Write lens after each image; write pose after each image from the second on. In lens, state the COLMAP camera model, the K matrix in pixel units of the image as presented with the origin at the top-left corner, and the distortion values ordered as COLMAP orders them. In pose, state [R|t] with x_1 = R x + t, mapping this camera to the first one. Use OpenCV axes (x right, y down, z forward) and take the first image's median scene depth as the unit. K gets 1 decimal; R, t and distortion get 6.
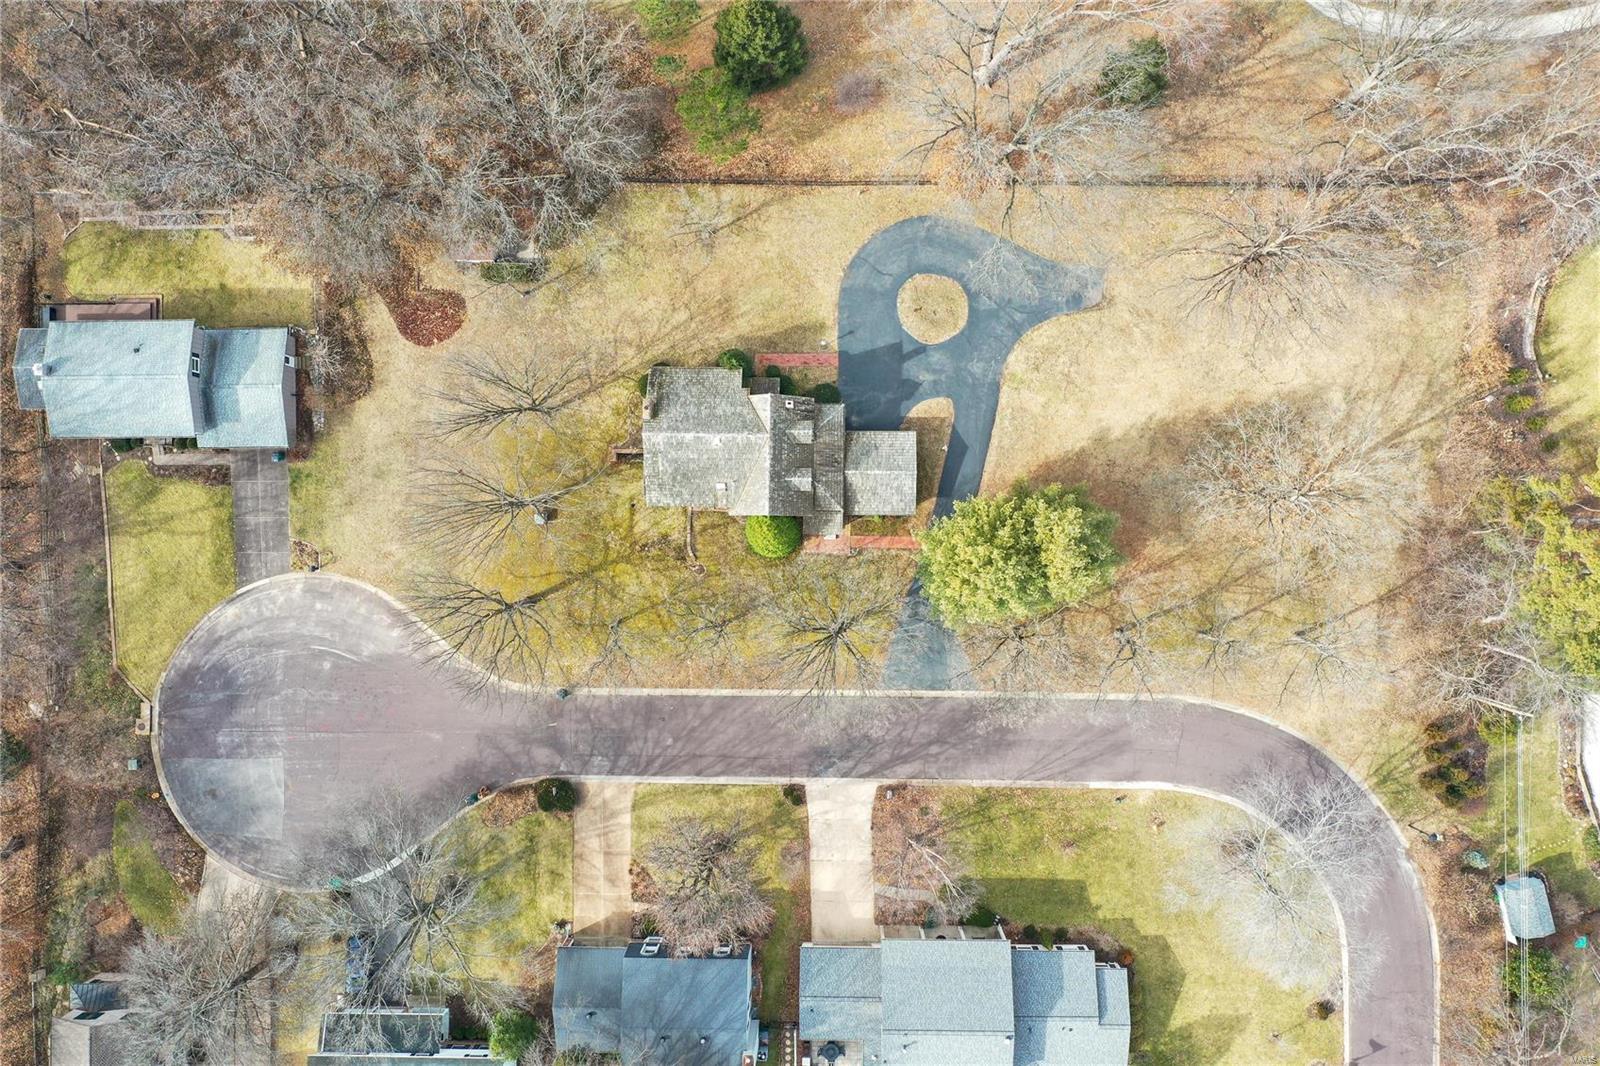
lens RADIAL K [[1275.2, 0, 795.7], [0, 1275.2, 530.6], [0, 0, 1]] dist [0.006672, 0.003651]
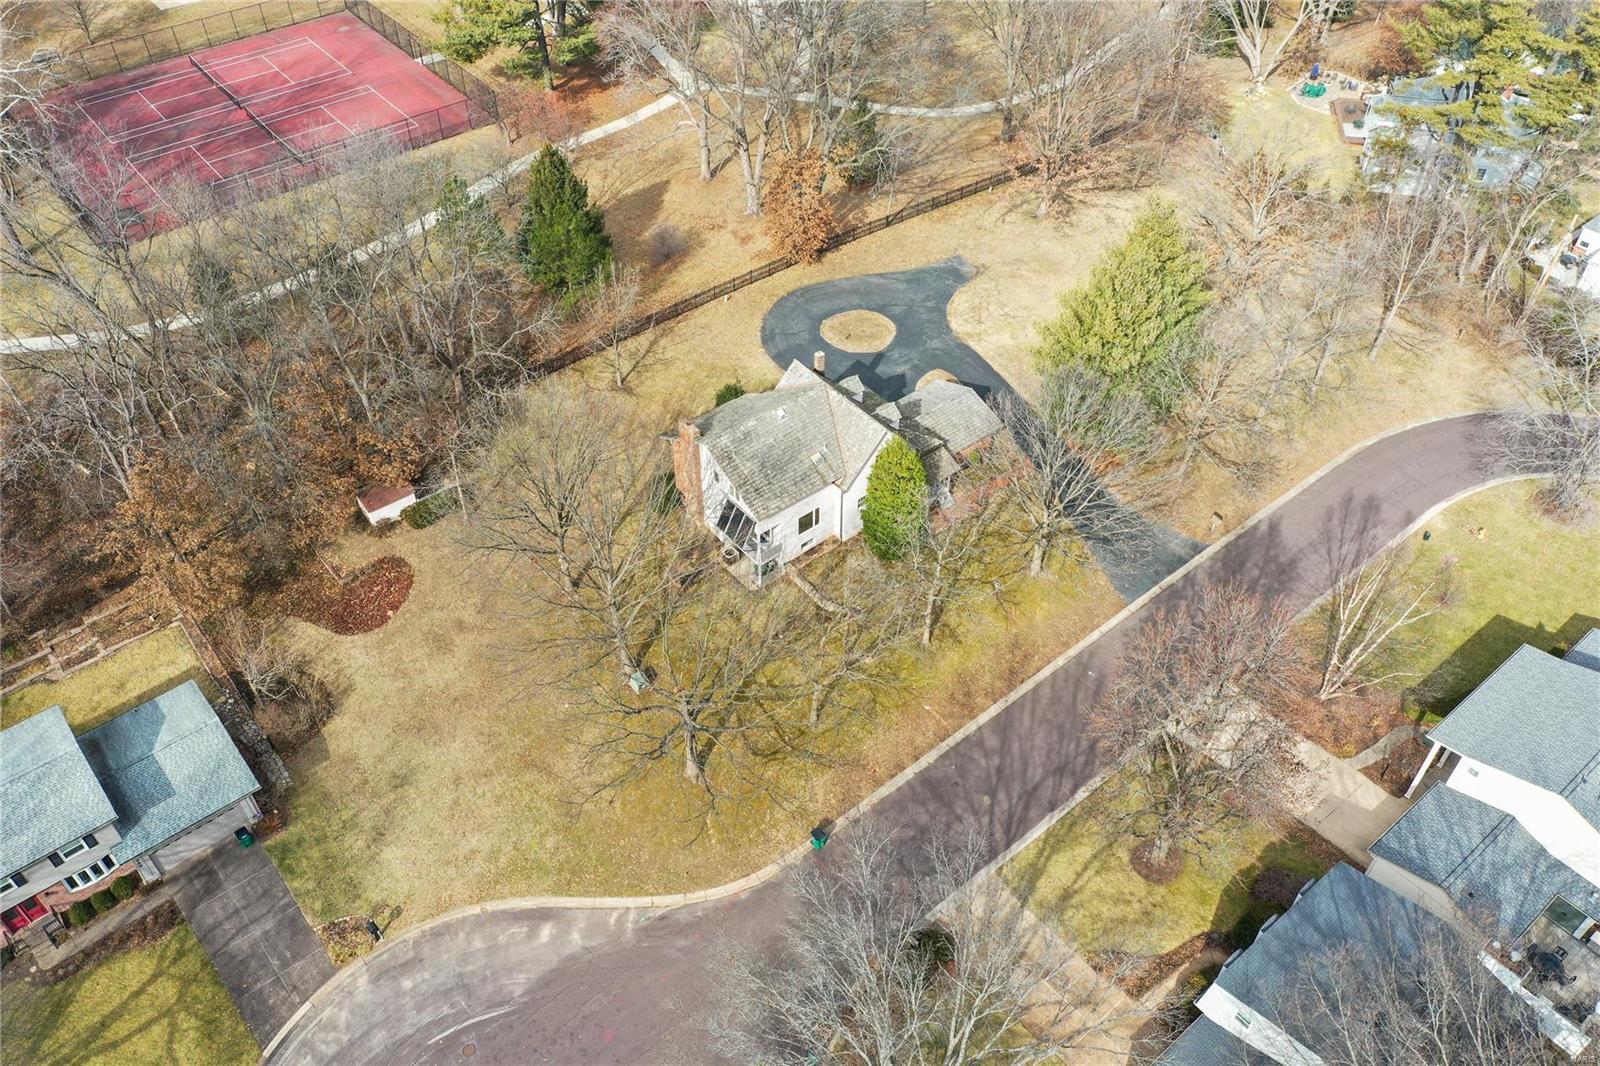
lens RADIAL K [[1275.2, 0, 795.7], [0, 1275.2, 530.6], [0, 0, 1]] dist [0.006672, 0.003651]
pose [[0.772981, -0.418561, 0.476767, -0.446043], [0.633734, 0.544575, -0.549381, 0.401152], [-0.029686, 0.726805, 0.686202, 0.447490]]
